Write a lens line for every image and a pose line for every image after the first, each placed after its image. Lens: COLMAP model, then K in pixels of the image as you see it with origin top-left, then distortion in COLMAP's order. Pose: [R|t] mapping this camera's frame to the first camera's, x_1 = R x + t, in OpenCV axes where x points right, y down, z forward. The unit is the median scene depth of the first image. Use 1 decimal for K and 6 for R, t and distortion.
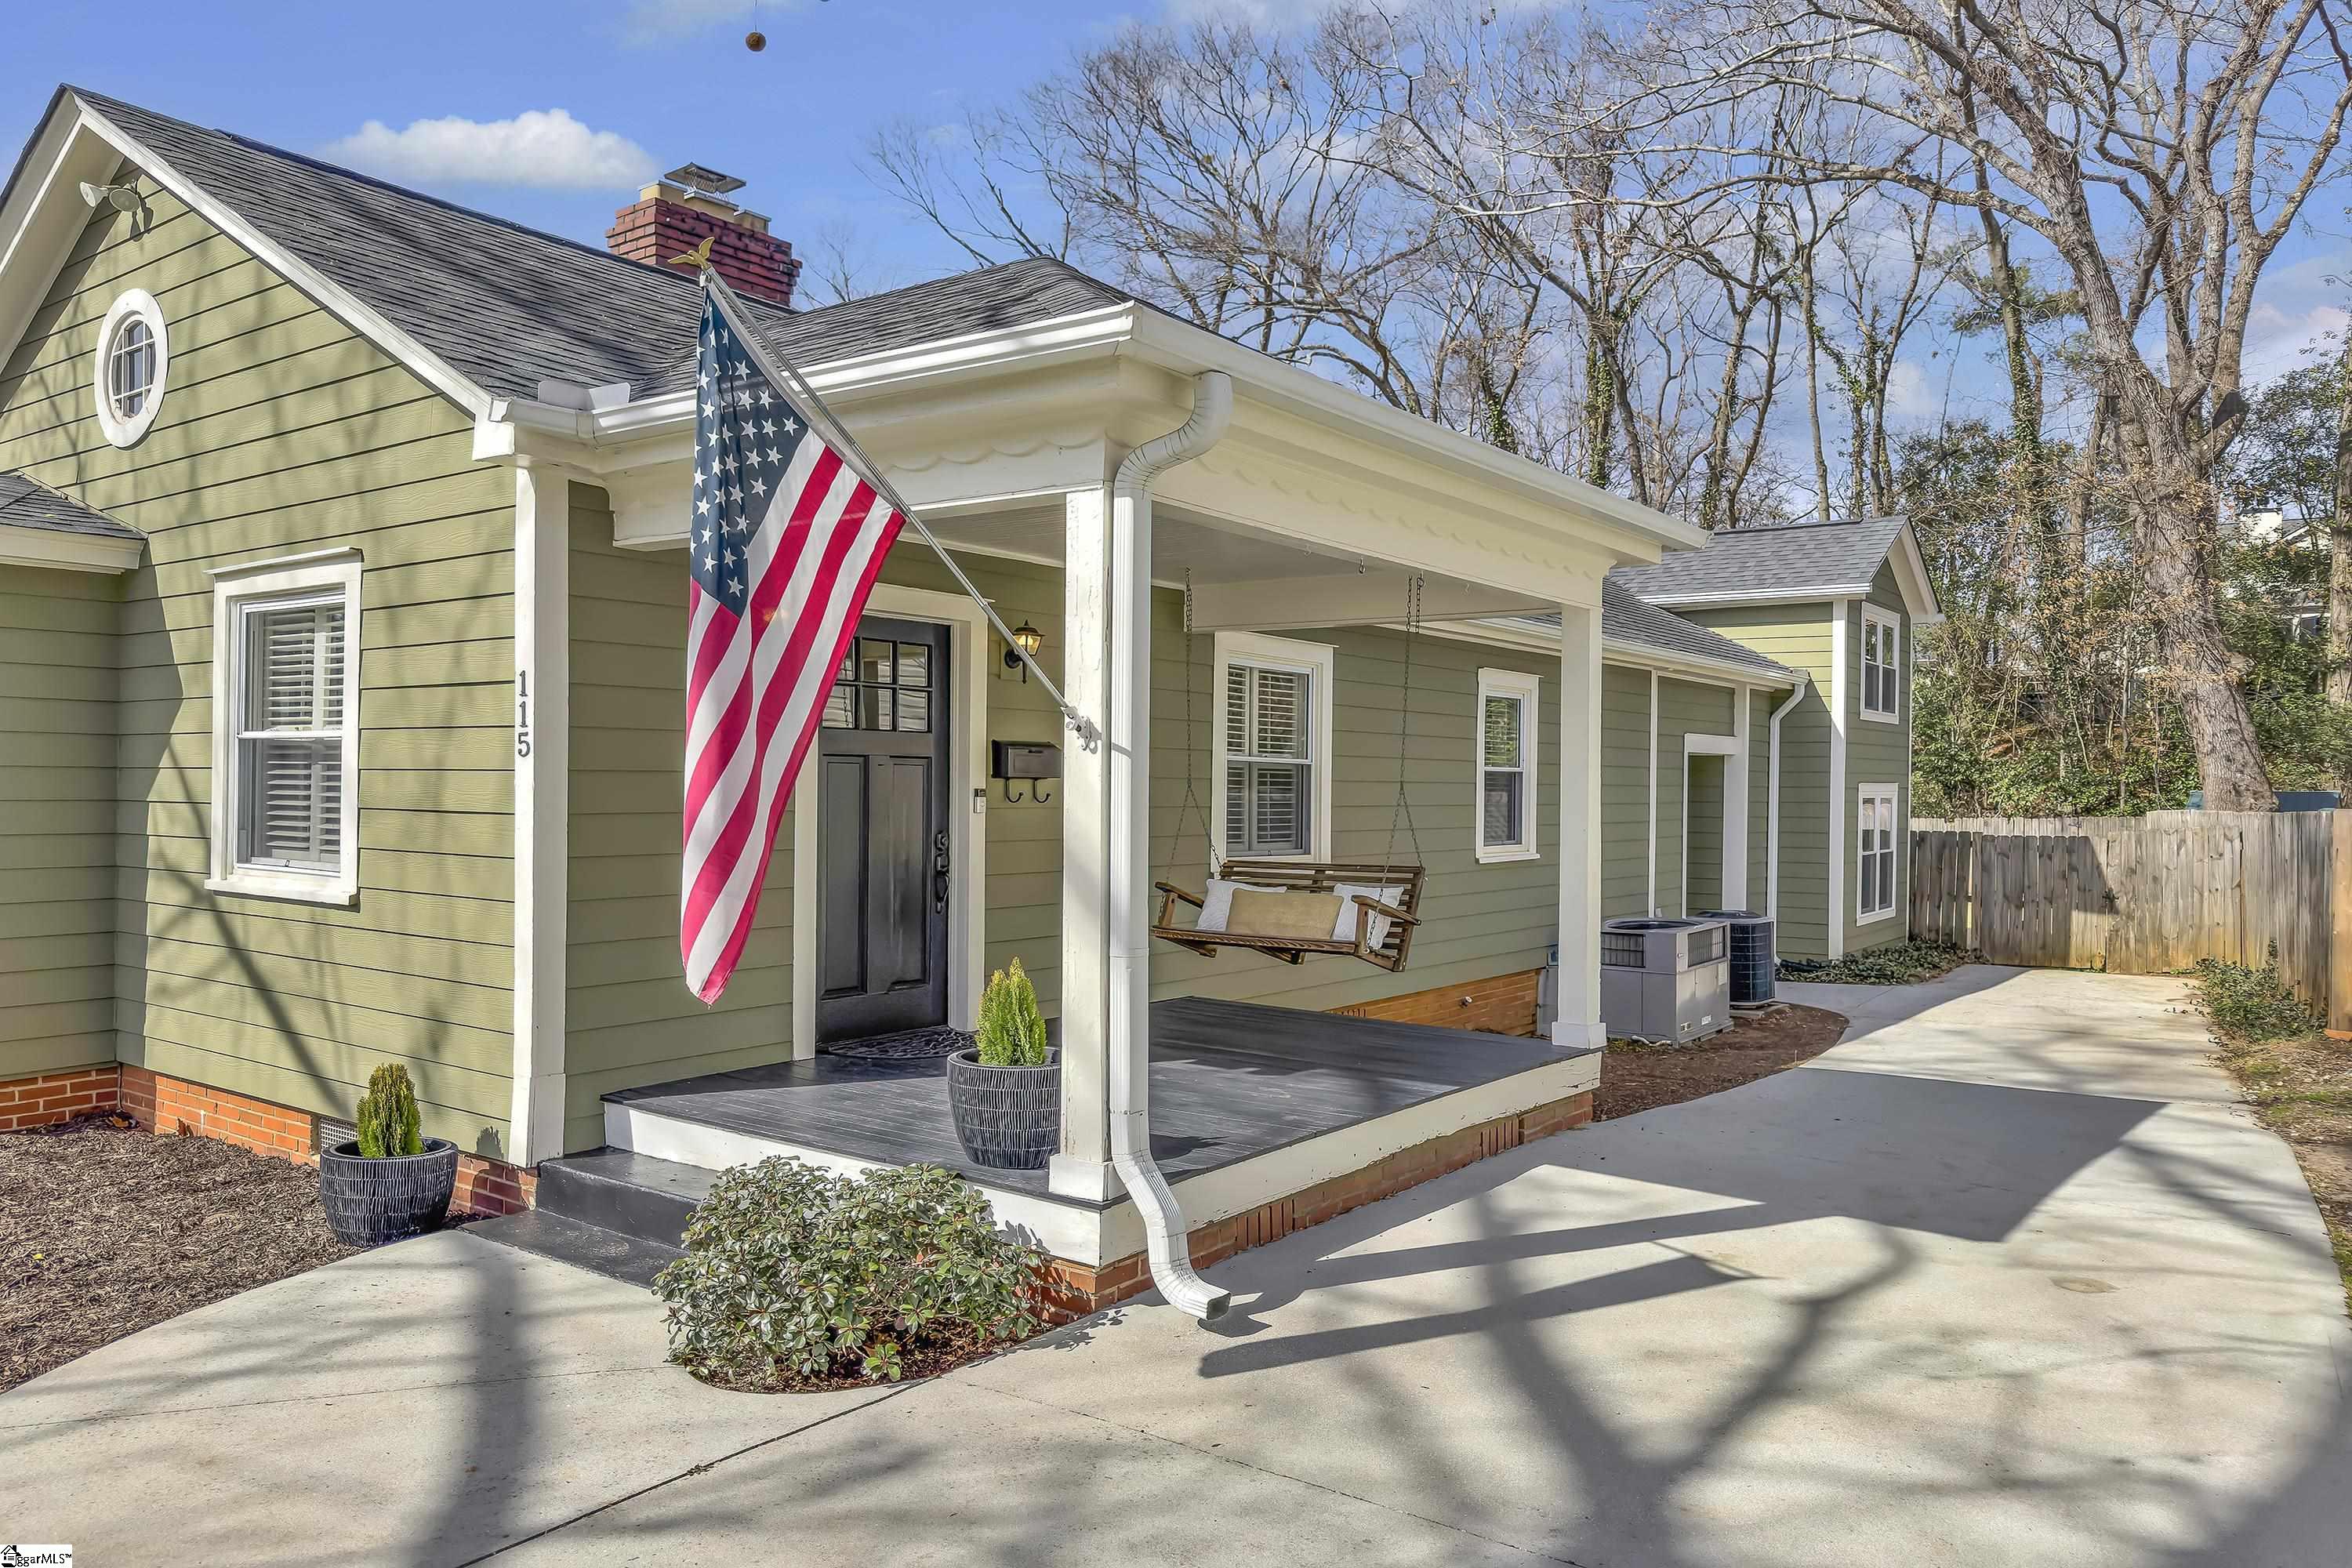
lens RADIAL K [[1668.6, 0, 1176.8], [0, 1668.6, 794.9], [0, 0, 1]] dist [-0.013875, 0.011379]
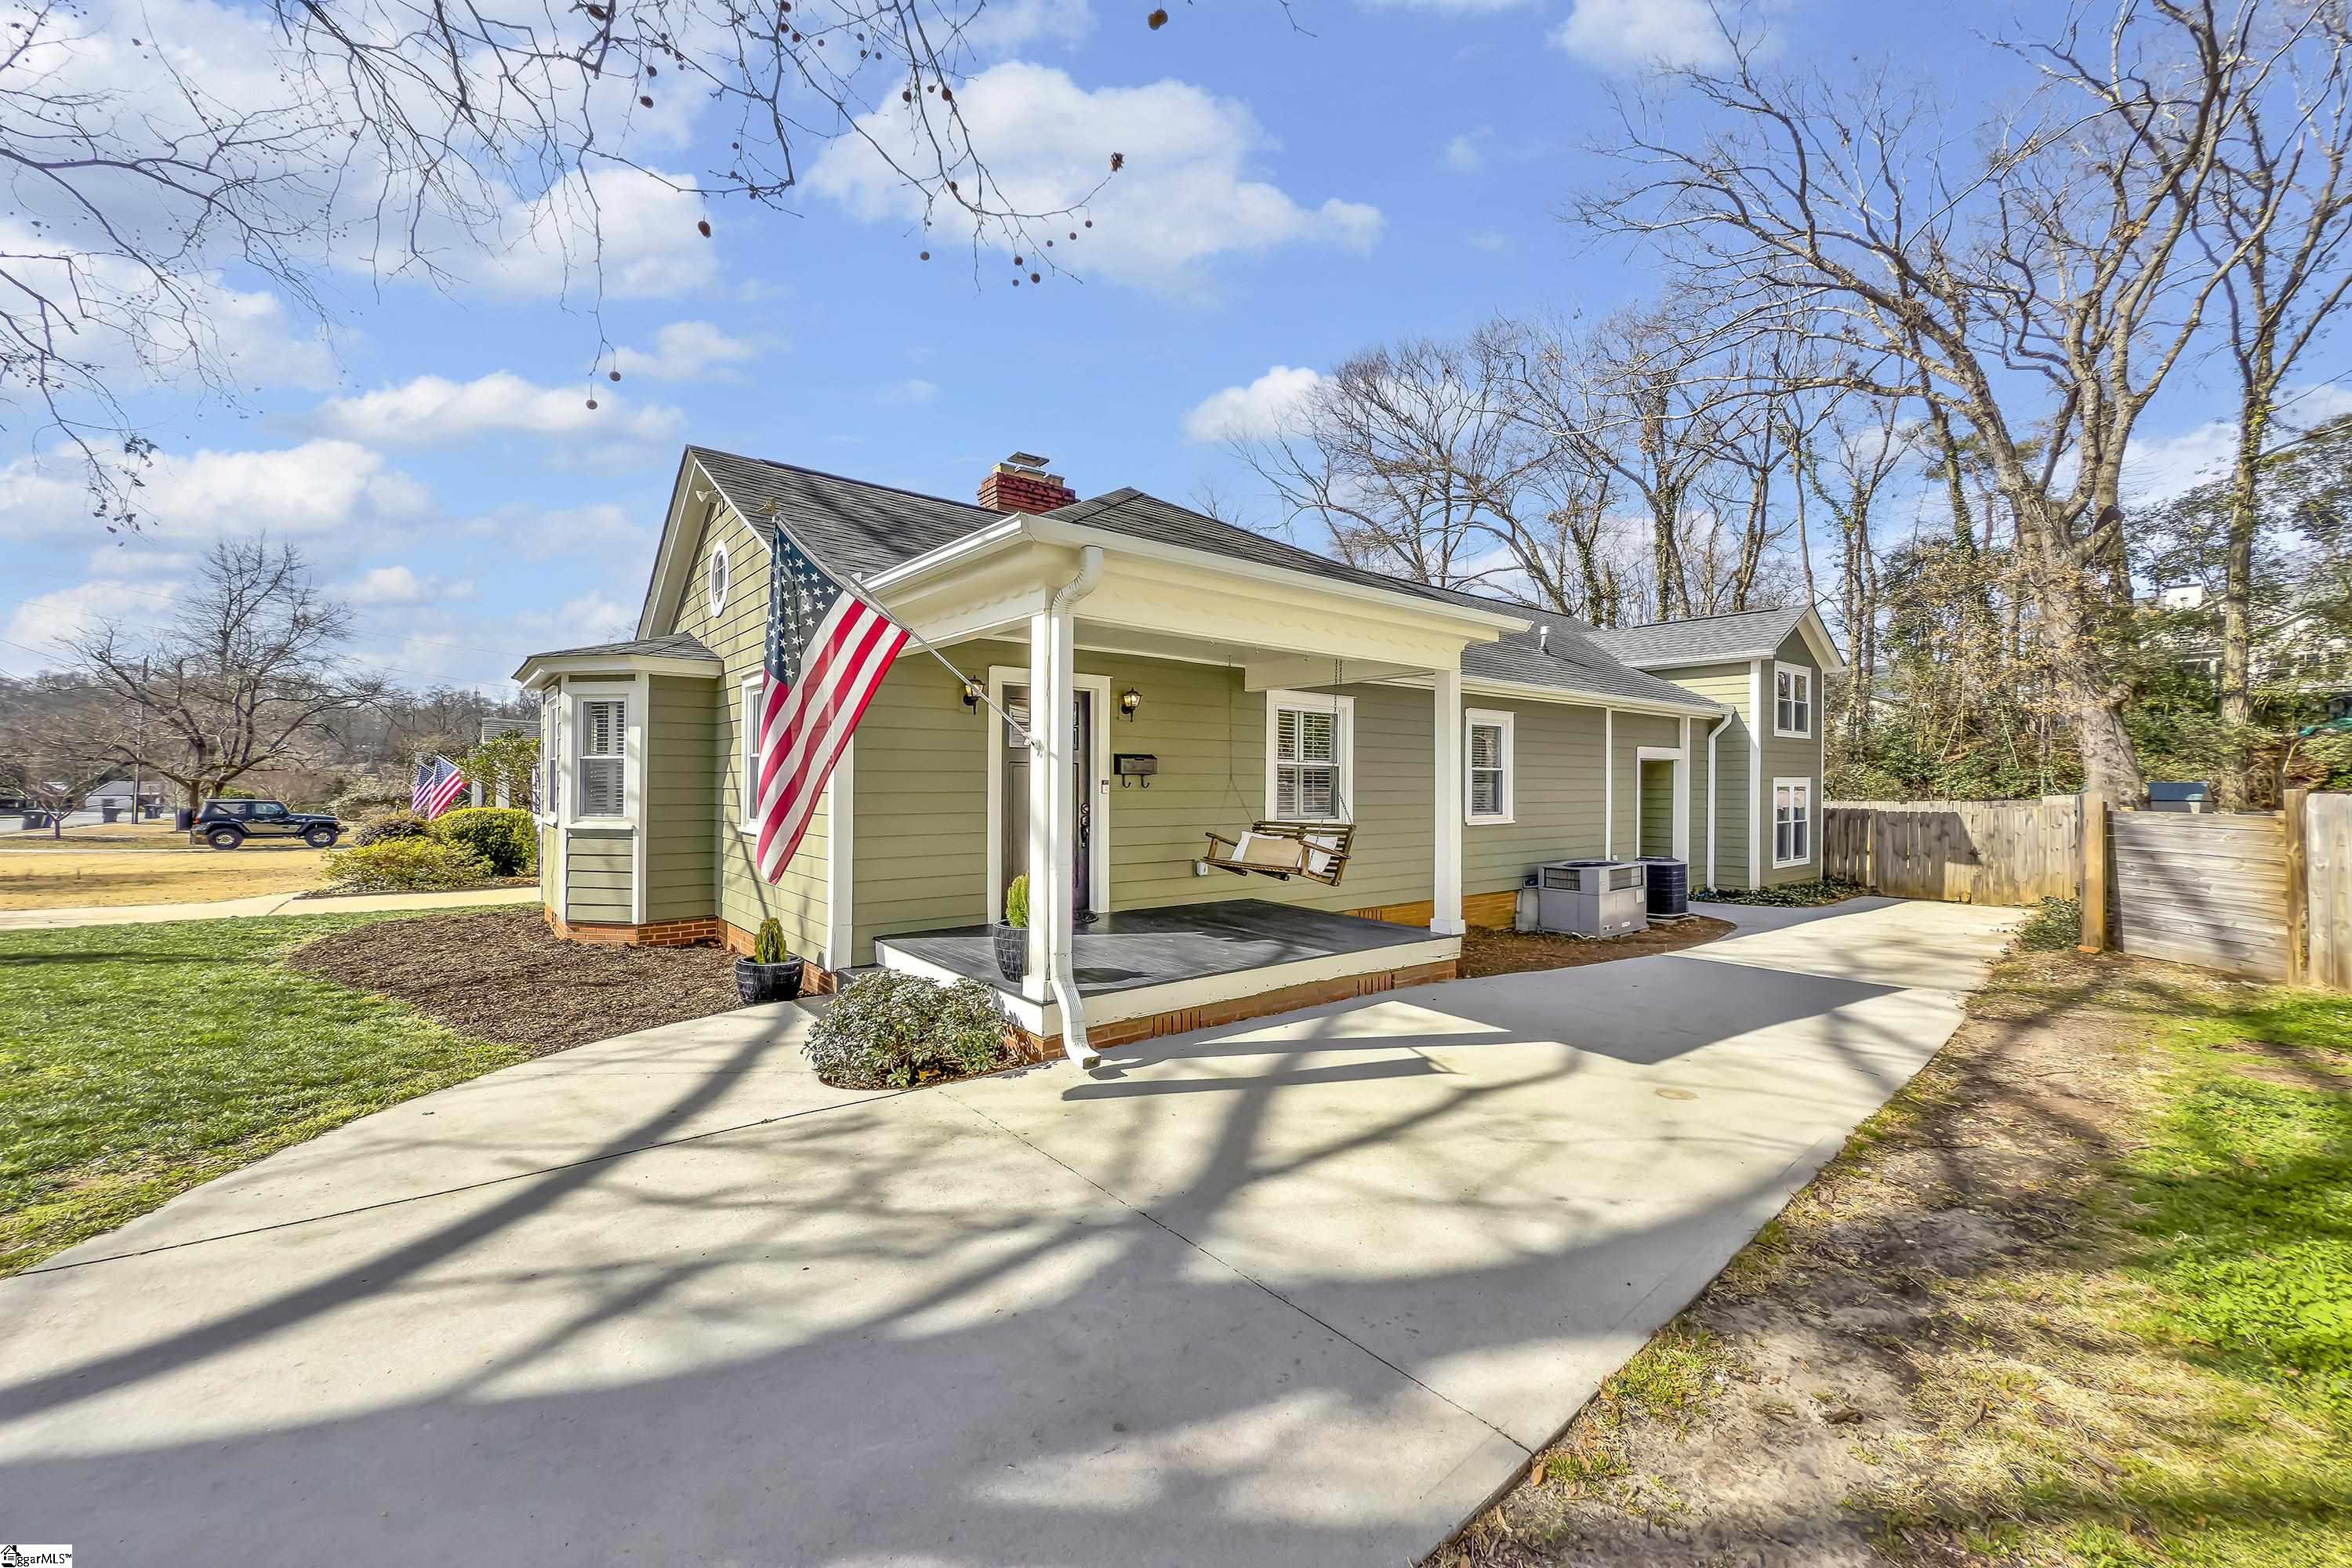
lens RADIAL K [[941.4, 0, 1180.0], [0, 941.4, 779.0], [0, 0, 1]] dist [-0.001704, -0.000143]
pose [[0.966322, -0.005600, -0.257277, 0.221053], [0.002806, 0.999933, -0.011223, 0.006621], [0.257322, 0.010123, 0.966273, 0.021797]]
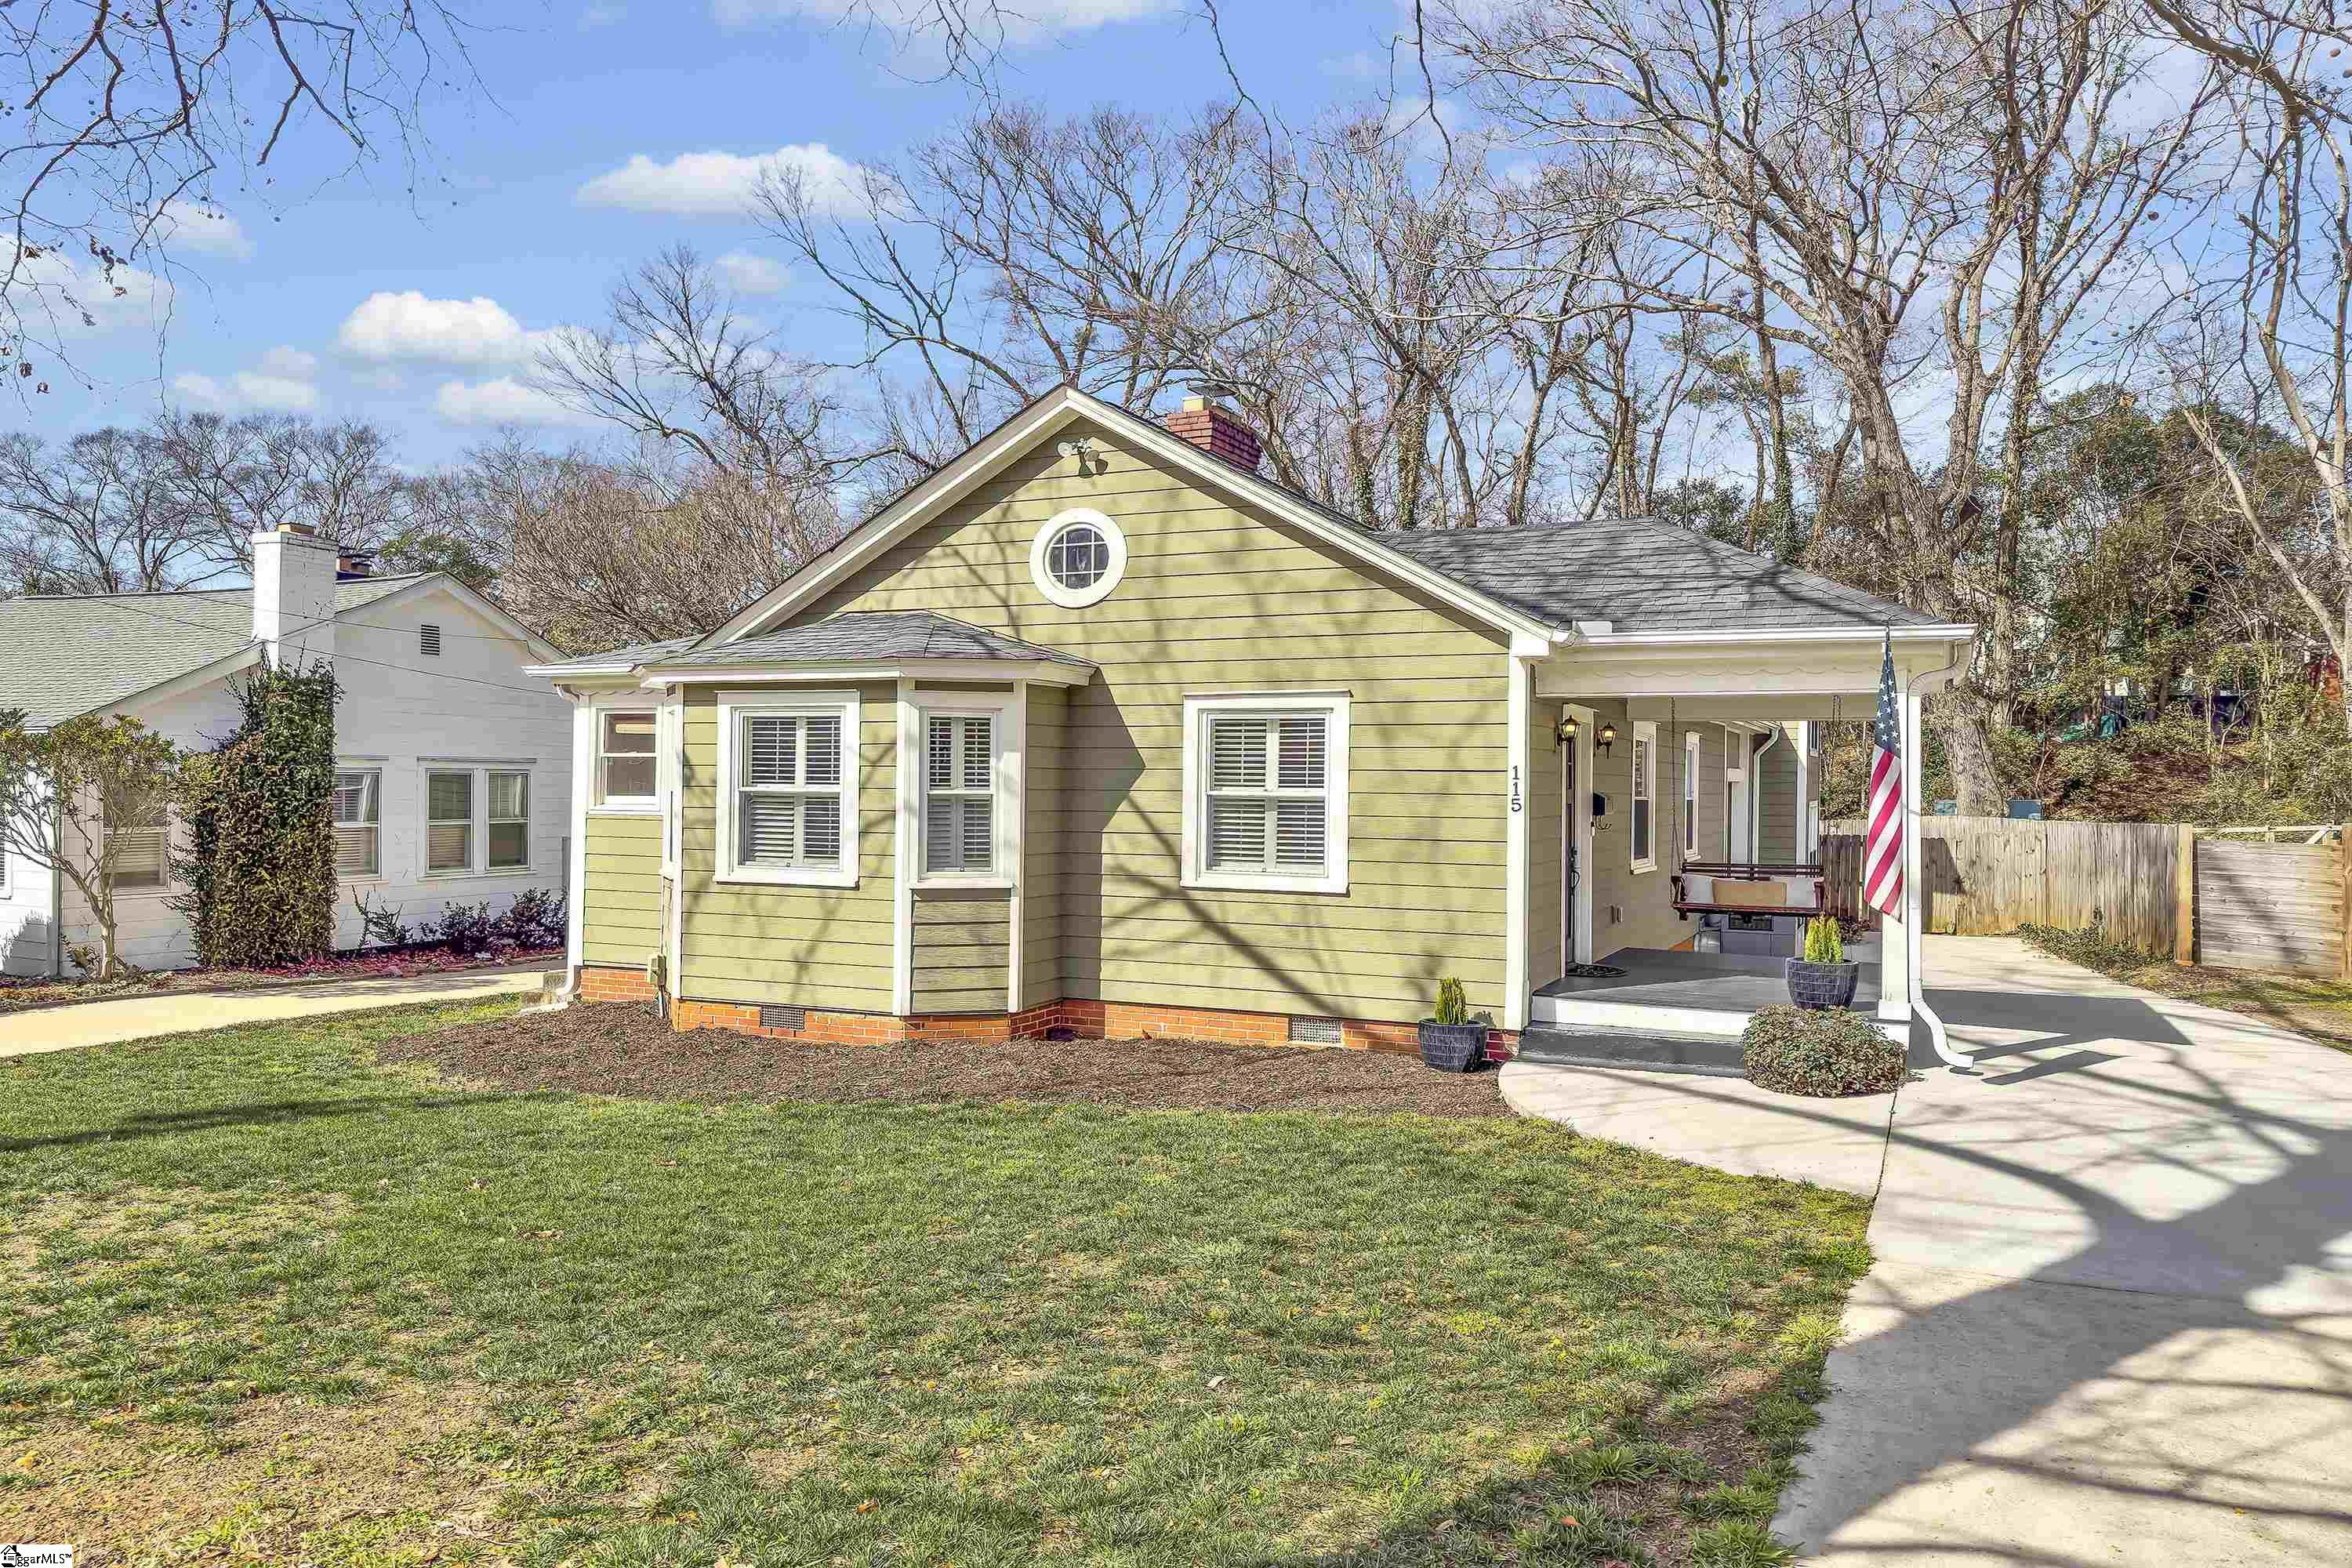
lens RADIAL K [[1668.6, 0, 1176.6], [0, 1668.6, 793.0], [0, 0, 1]] dist [-0.013875, 0.011379]
pose [[0.979950, -0.001829, 0.199234, -0.854846], [0.001838, 0.999998, 0.000136, -0.033454], [-0.199234, 0.000233, 0.979952, -0.571275]]
